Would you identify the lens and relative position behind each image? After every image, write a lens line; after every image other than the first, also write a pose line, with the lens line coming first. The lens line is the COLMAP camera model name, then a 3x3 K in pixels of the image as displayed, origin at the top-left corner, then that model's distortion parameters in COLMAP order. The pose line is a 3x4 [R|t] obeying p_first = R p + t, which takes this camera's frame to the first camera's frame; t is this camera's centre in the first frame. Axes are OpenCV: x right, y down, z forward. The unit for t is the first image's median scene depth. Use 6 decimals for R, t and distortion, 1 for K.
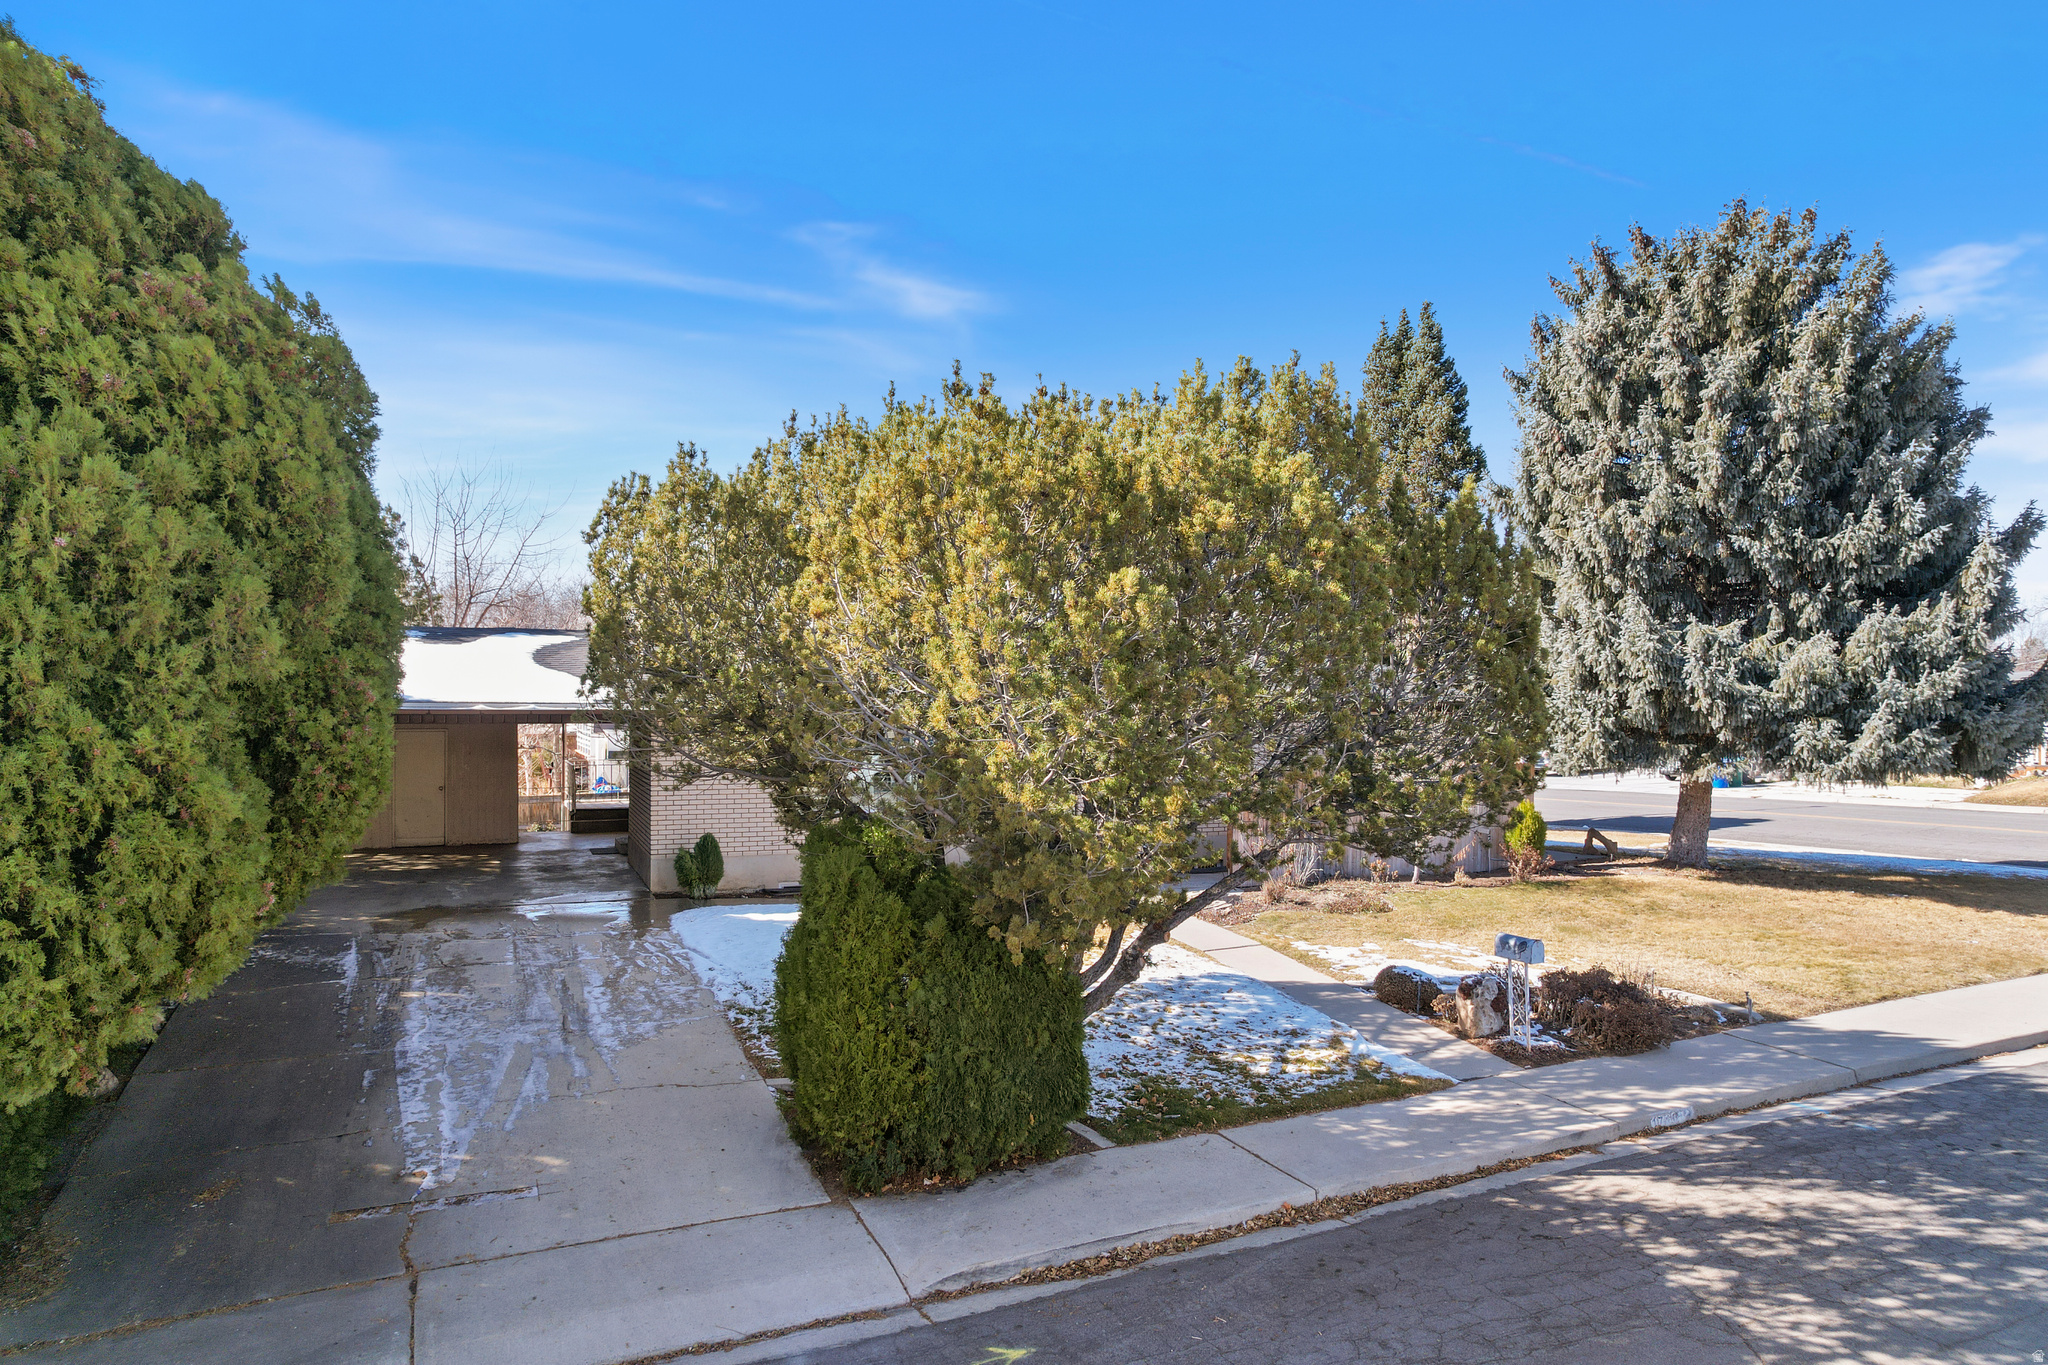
lens RADIAL K [[1305.8, 0, 1016.0], [0, 1305.8, 690.7], [0, 0, 1]] dist [-0.092502, 0.086819]
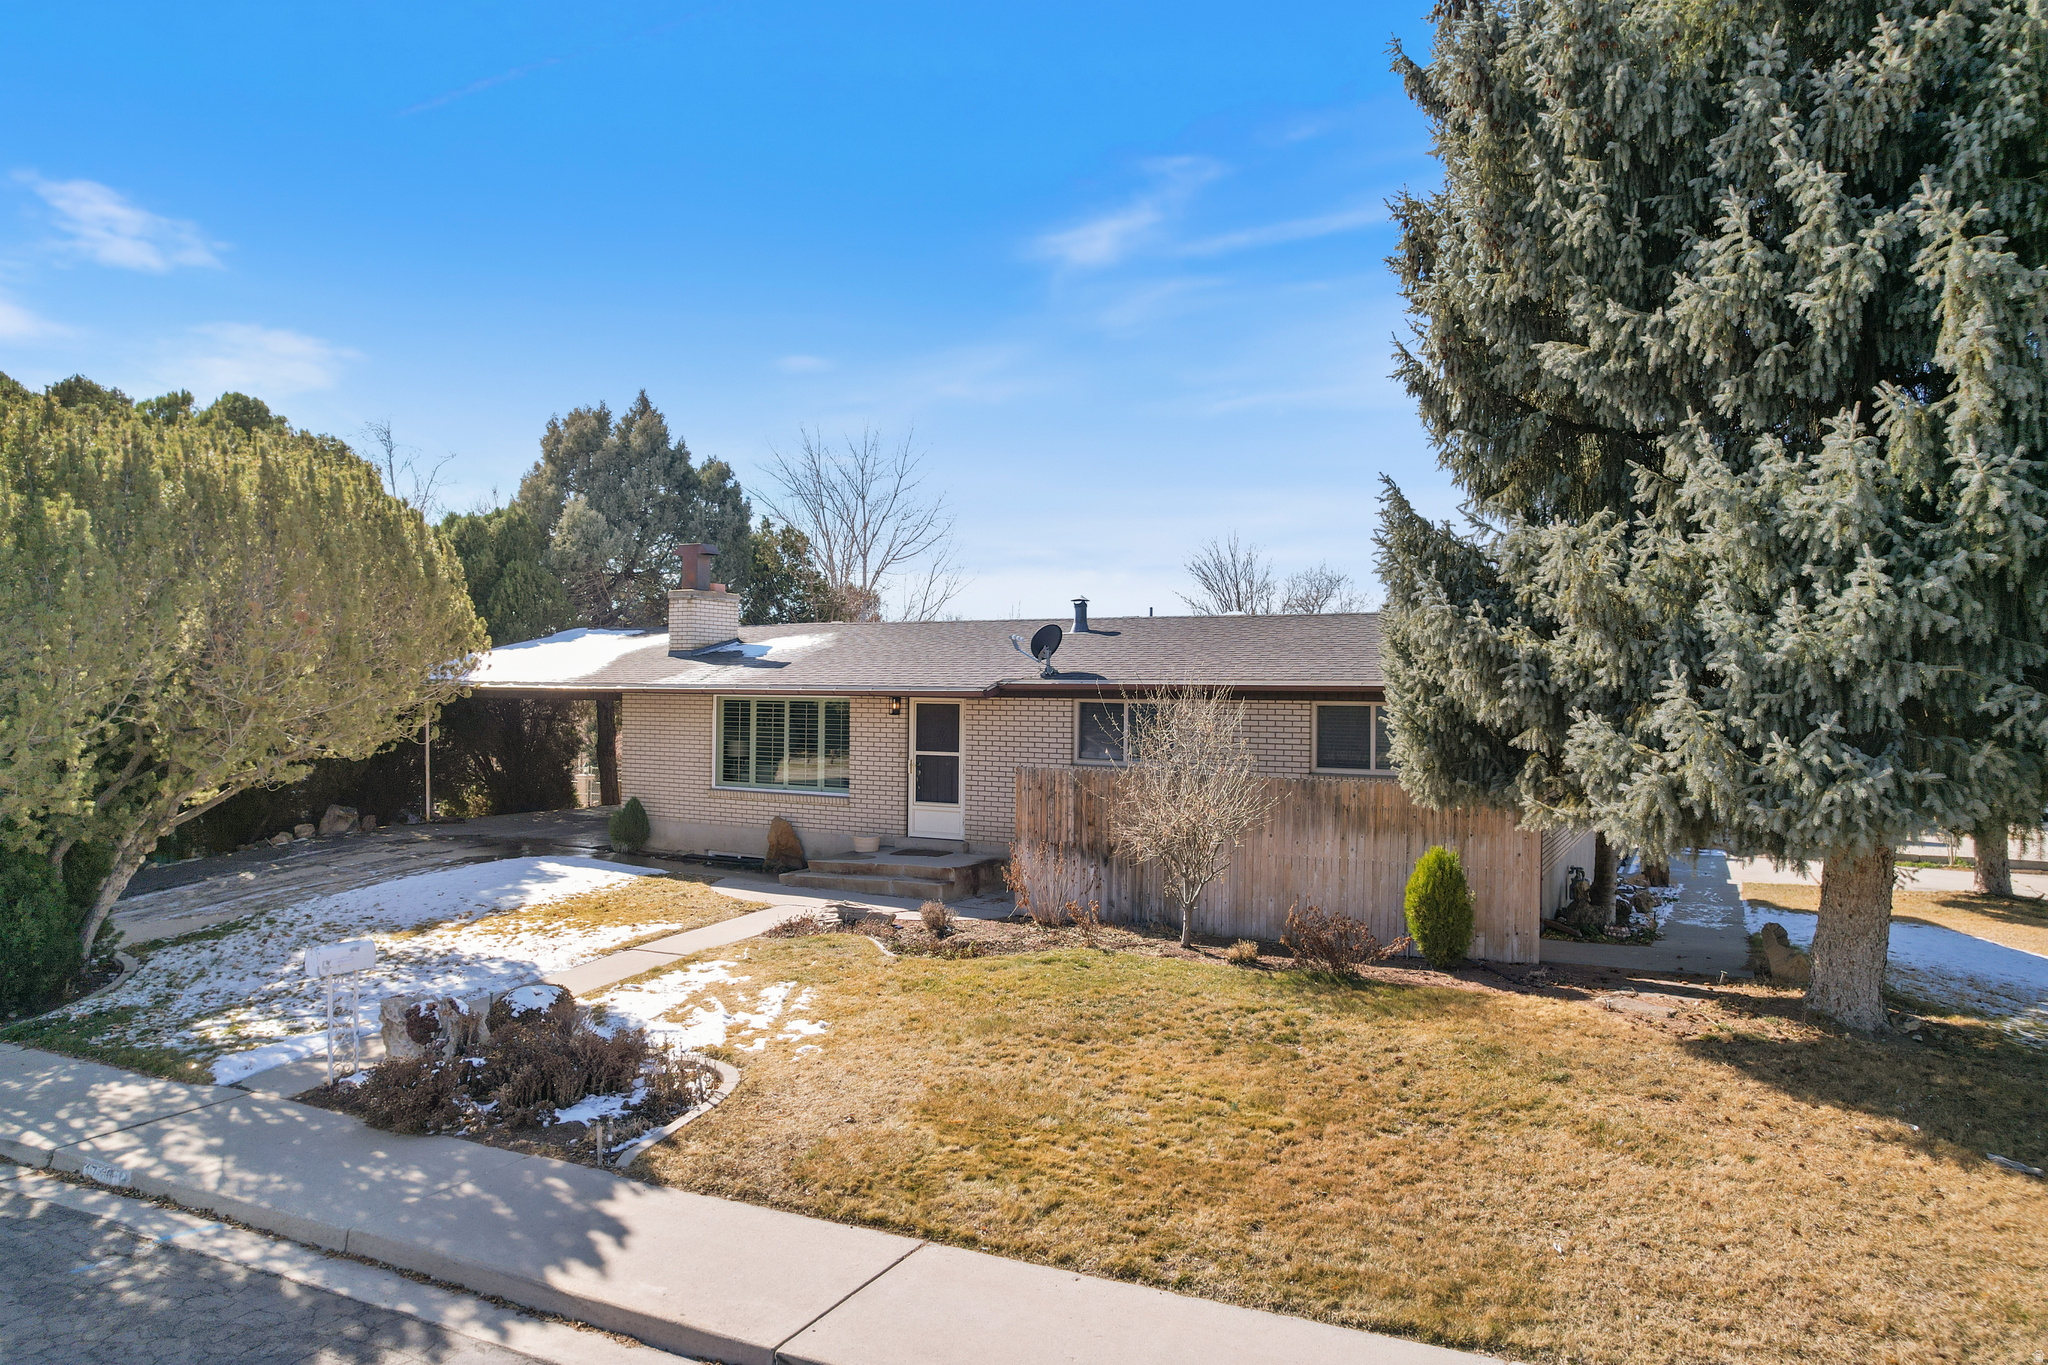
lens RADIAL K [[1305.8, 0, 1016.0], [0, 1305.8, 690.7], [0, 0, 1]] dist [-0.092502, 0.086819]
pose [[0.628334, -0.001698, -0.777942, 1.340131], [-0.007690, 0.999935, -0.008394, 0.035806], [0.777906, 0.011256, 0.628280, 0.851145]]
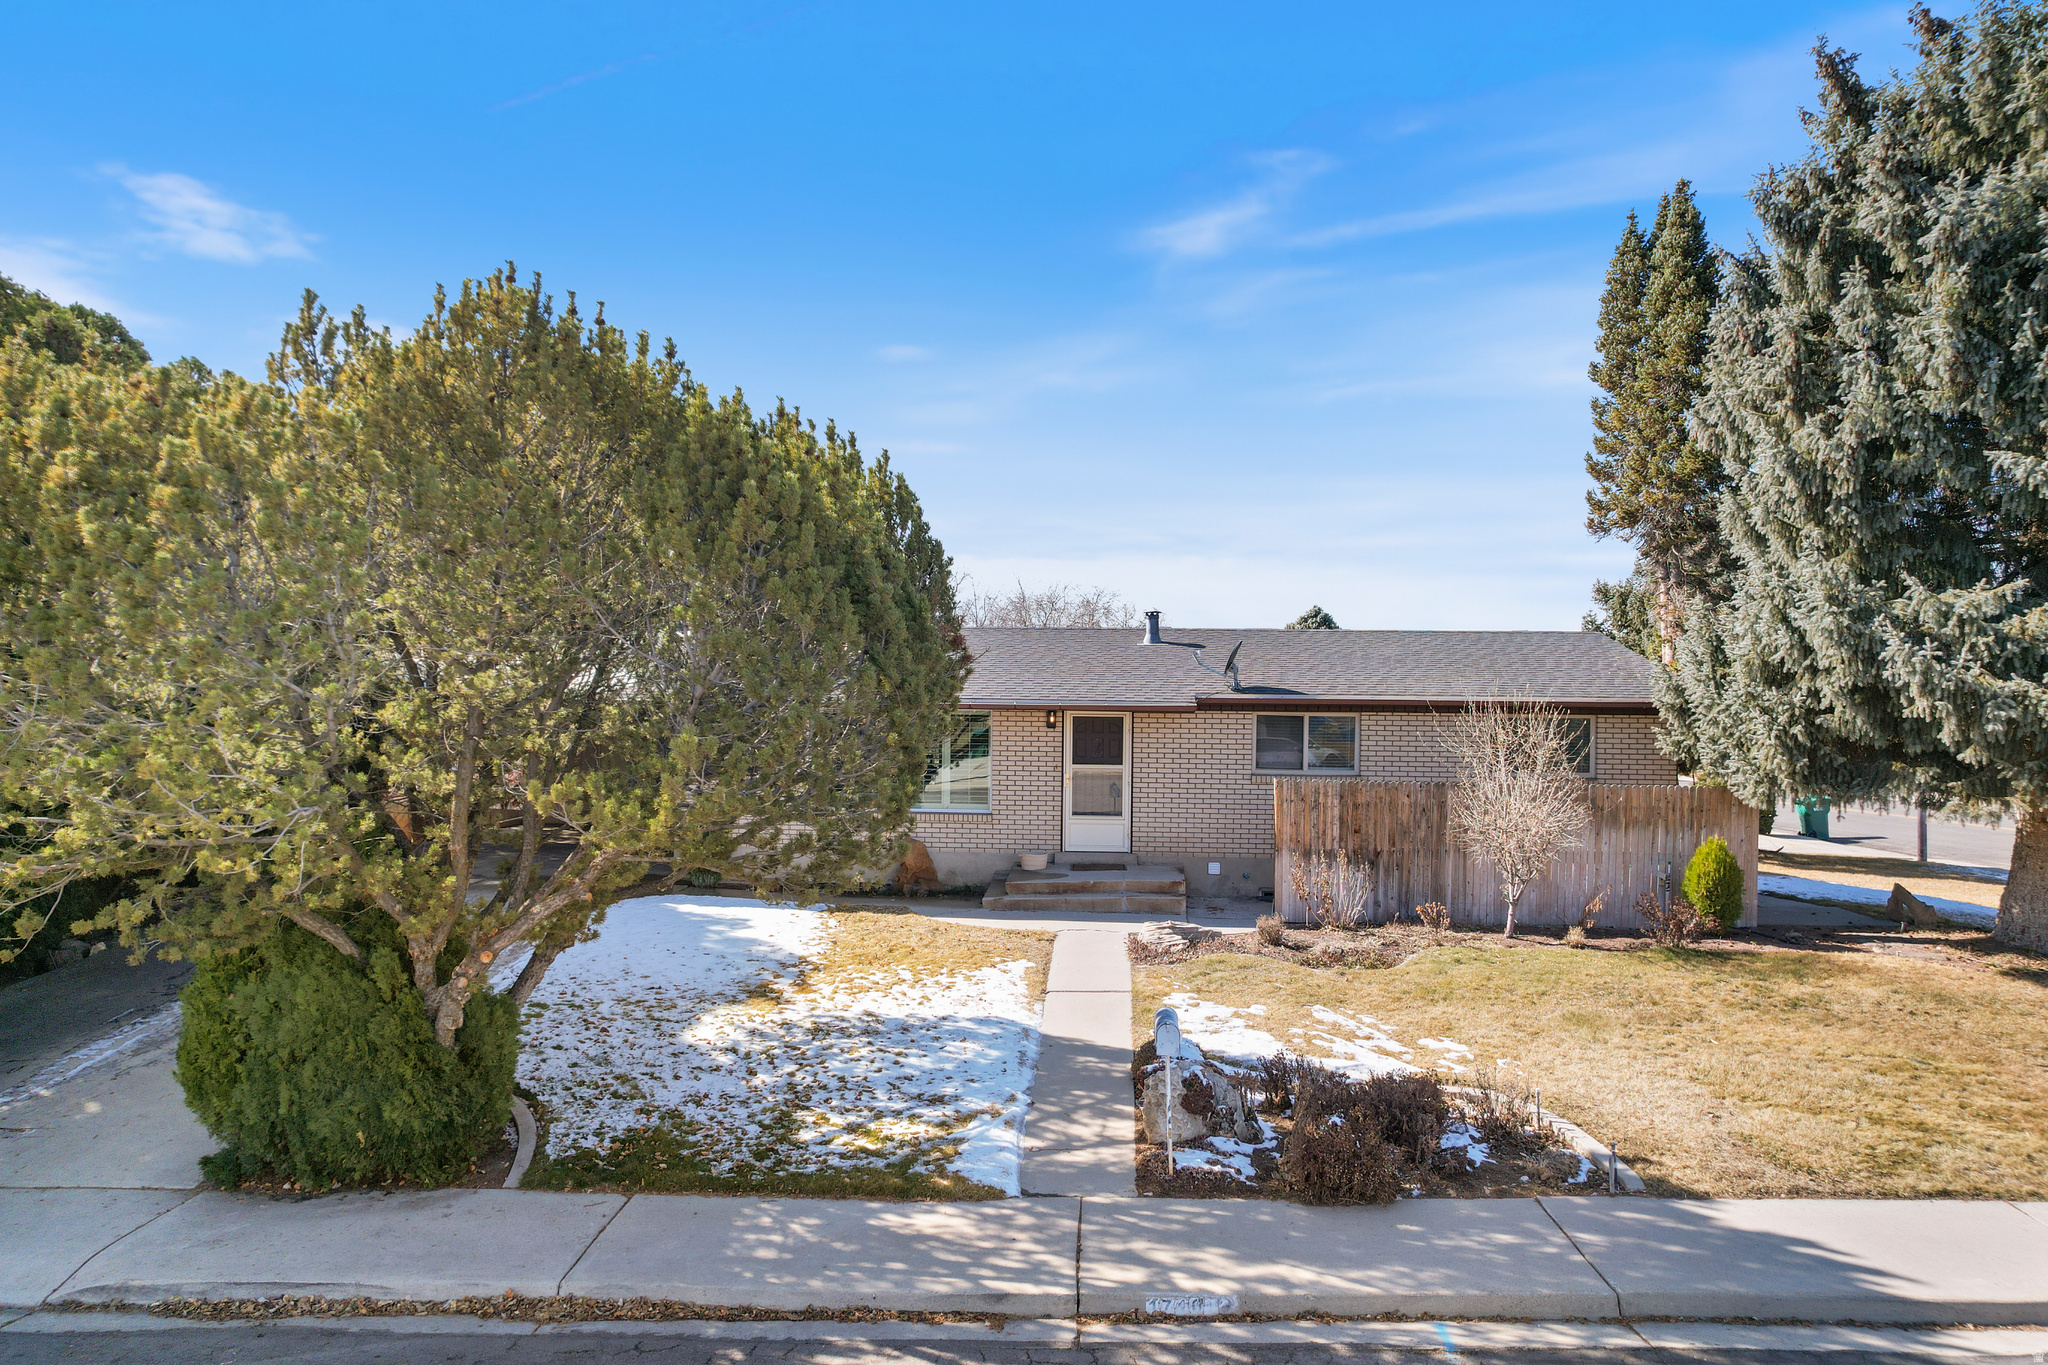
lens RADIAL K [[1305.8, 0, 1016.0], [0, 1305.8, 690.7], [0, 0, 1]] dist [-0.092502, 0.086819]
pose [[0.892920, 0.005220, -0.450185, 0.670055], [-0.004730, 0.999986, 0.002212, 0.004075], [0.450190, 0.000154, 0.892933, 0.311802]]
